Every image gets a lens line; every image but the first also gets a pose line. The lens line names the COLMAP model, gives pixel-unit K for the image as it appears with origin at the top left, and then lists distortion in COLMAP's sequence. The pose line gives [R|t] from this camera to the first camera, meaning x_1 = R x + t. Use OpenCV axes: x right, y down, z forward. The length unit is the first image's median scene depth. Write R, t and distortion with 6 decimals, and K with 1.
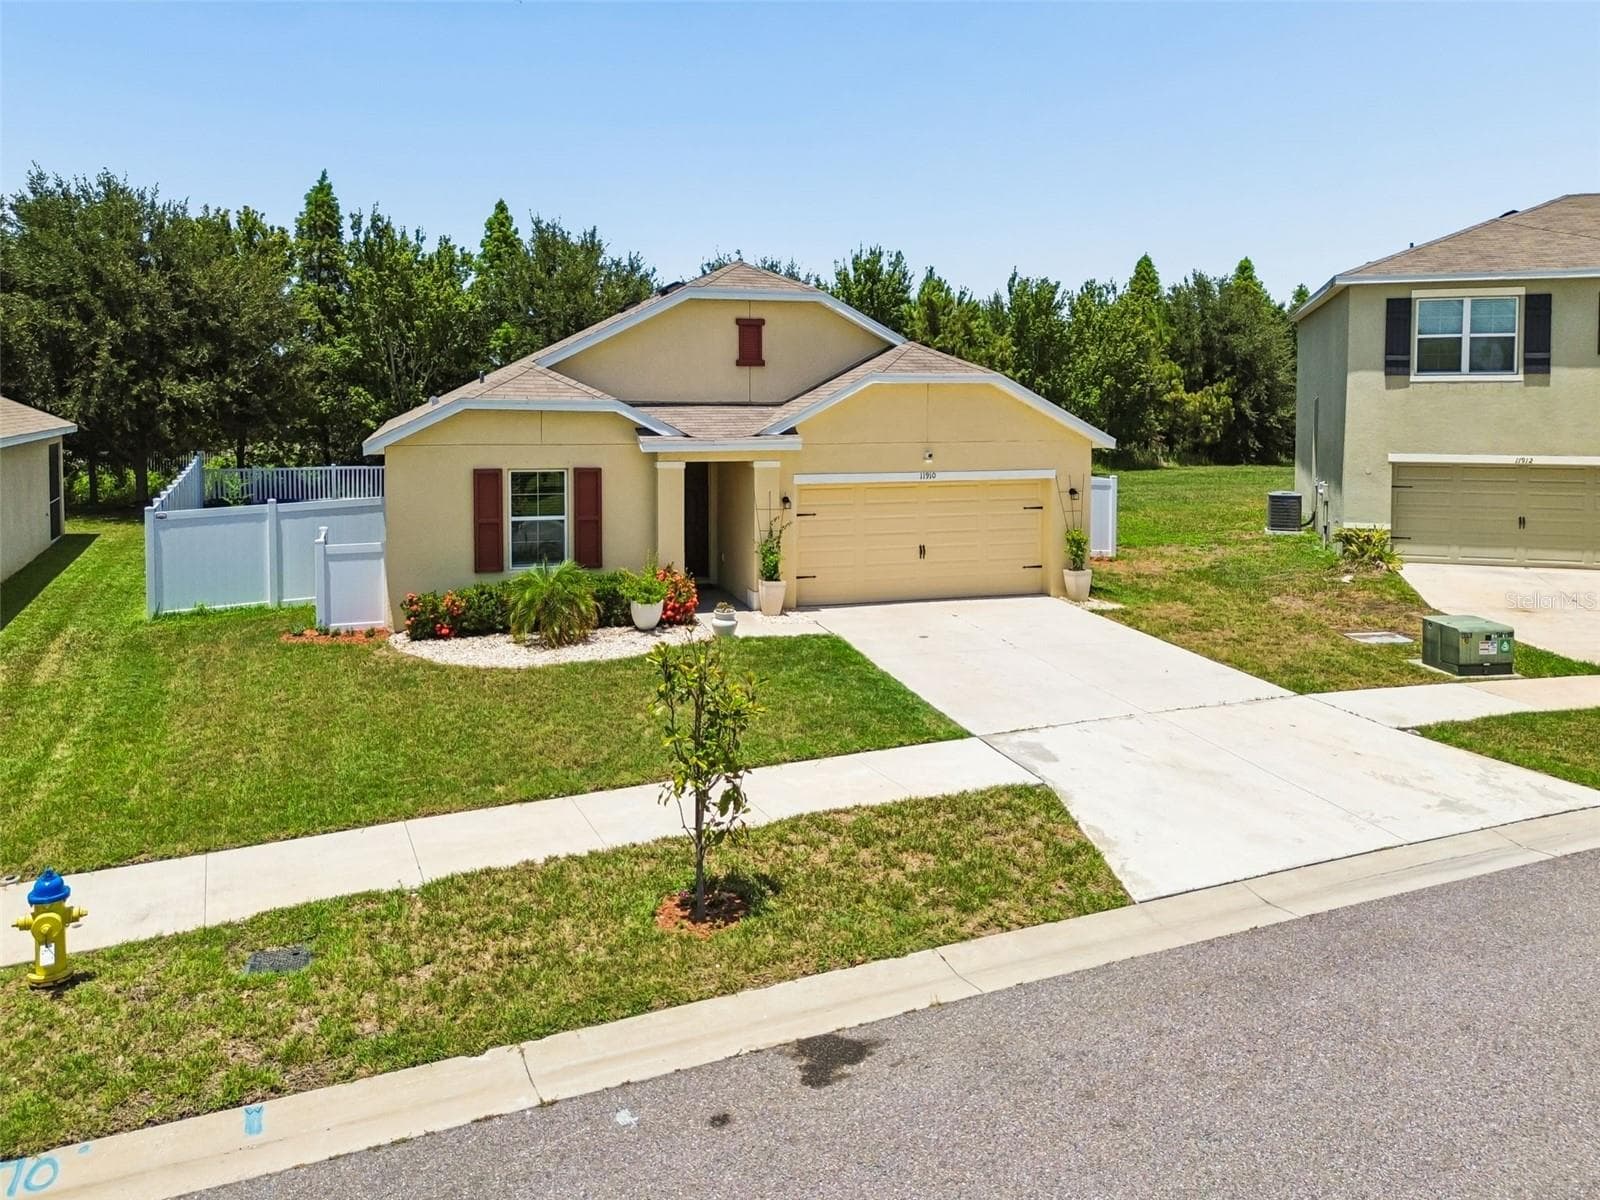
lens RADIAL K [[1176.1, 0, 789.5], [0, 1176.1, 523.2], [0, 0, 1]] dist [0.048927, -0.062891]
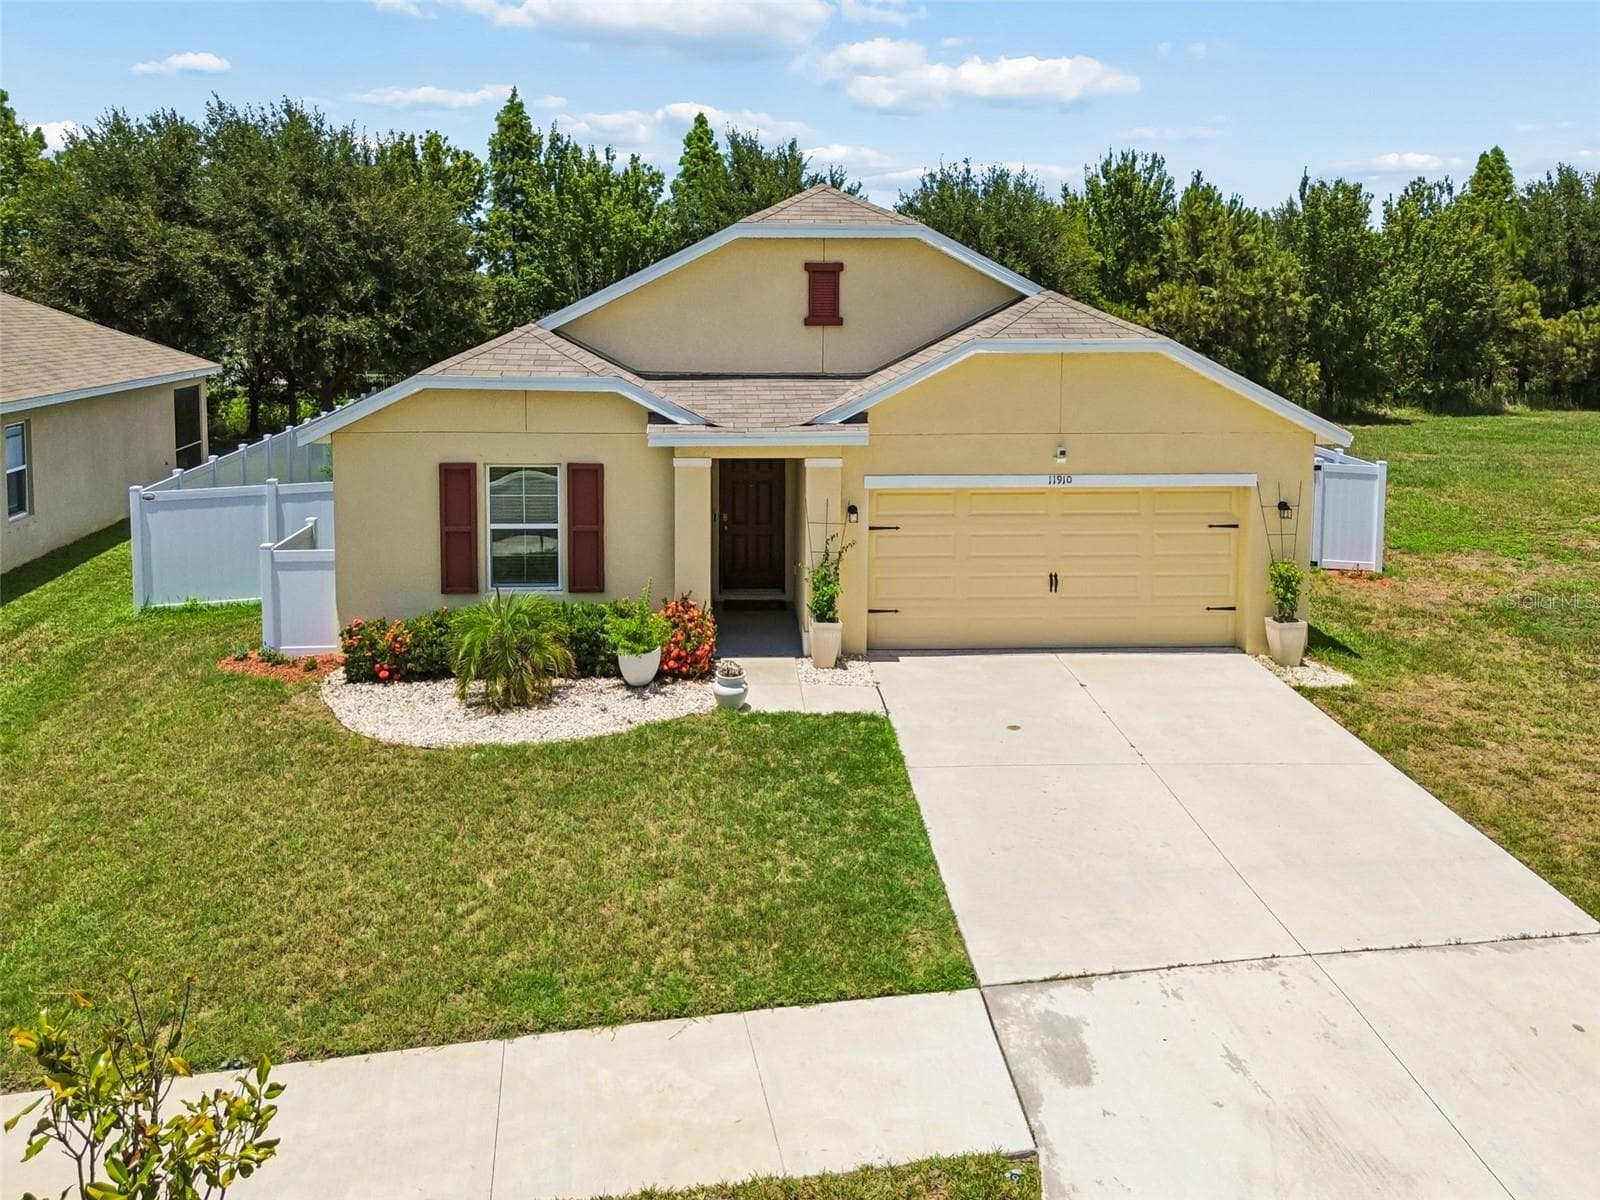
lens RADIAL K [[1189.9, 0, 791.0], [0, 1189.9, 463.4], [0, 0, 1]] dist [0.051752, -0.047222]
pose [[0.969257, 0.033096, -0.243813, 0.135528], [-0.027109, 0.999244, 0.027873, -0.066085], [0.244552, -0.020407, 0.969422, 0.254829]]
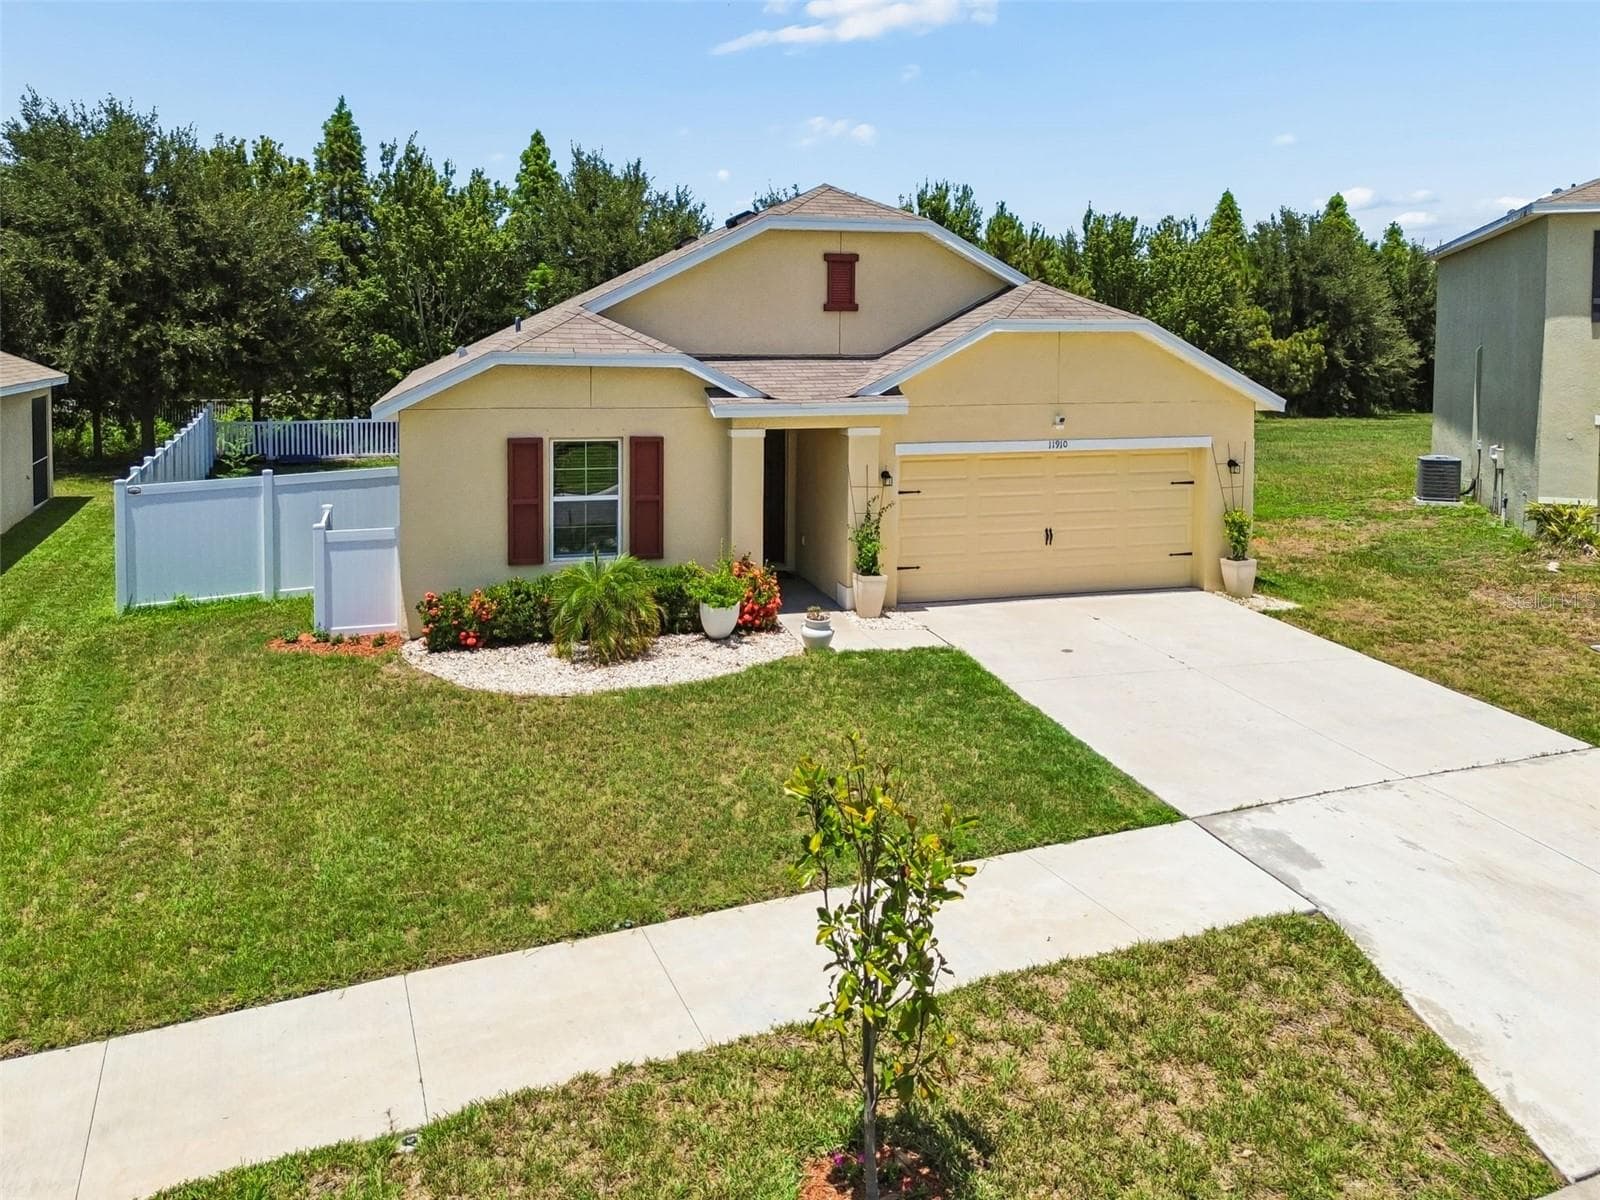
lens RADIAL K [[1189.9, 0, 791.0], [0, 1189.9, 463.4], [0, 0, 1]] dist [0.051752, -0.047222]
pose [[0.999607, 0.004023, -0.027745, -0.044498], [-0.004153, 0.999981, -0.004622, -0.022551], [0.027726, 0.004735, 0.999604, 0.164792]]
